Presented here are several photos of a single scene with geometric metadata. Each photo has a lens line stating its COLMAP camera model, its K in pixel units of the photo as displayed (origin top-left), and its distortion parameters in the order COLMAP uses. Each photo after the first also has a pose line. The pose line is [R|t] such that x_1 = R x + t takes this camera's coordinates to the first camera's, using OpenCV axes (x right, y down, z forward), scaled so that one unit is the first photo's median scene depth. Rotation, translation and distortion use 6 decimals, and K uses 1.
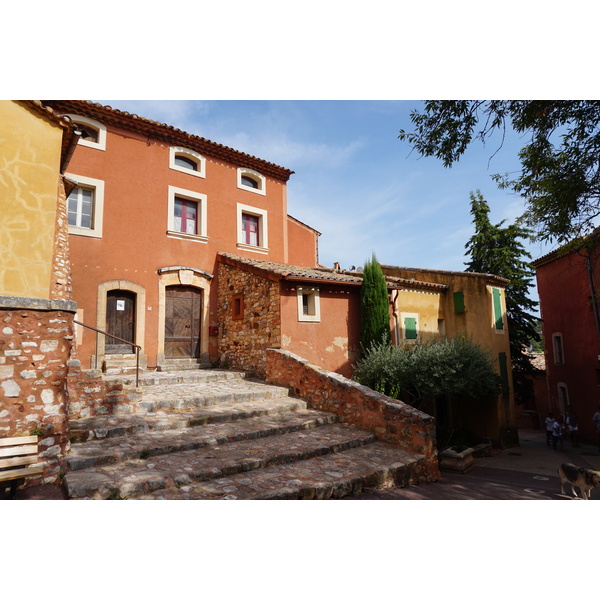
lens RADIAL K [[395.4, 0, 300.0], [0, 395.4, 300.0], [0, 0, 1]] dist [-0.037826, 0.001817]
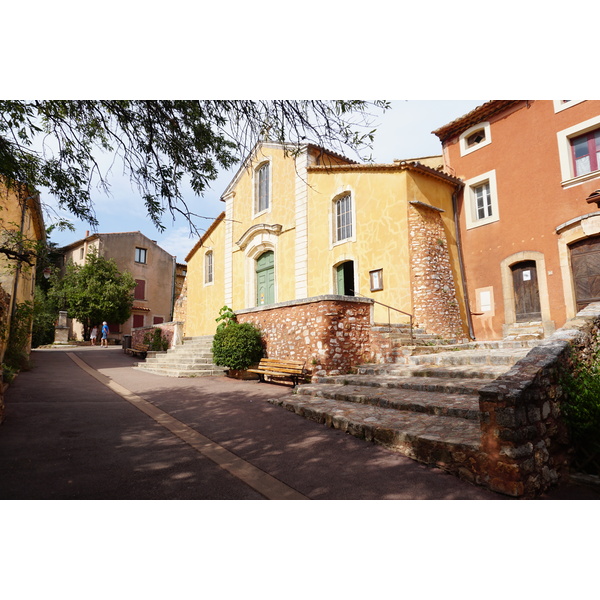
lens RADIAL K [[395.4, 0, 300.0], [0, 395.4, 300.0], [0, 0, 1]] dist [-0.037826, 0.001817]
pose [[-0.063439, -0.112605, -0.991613, 0.841609], [0.153652, 0.980665, -0.121192, 0.155220], [0.986087, -0.160051, -0.044910, 0.632308]]
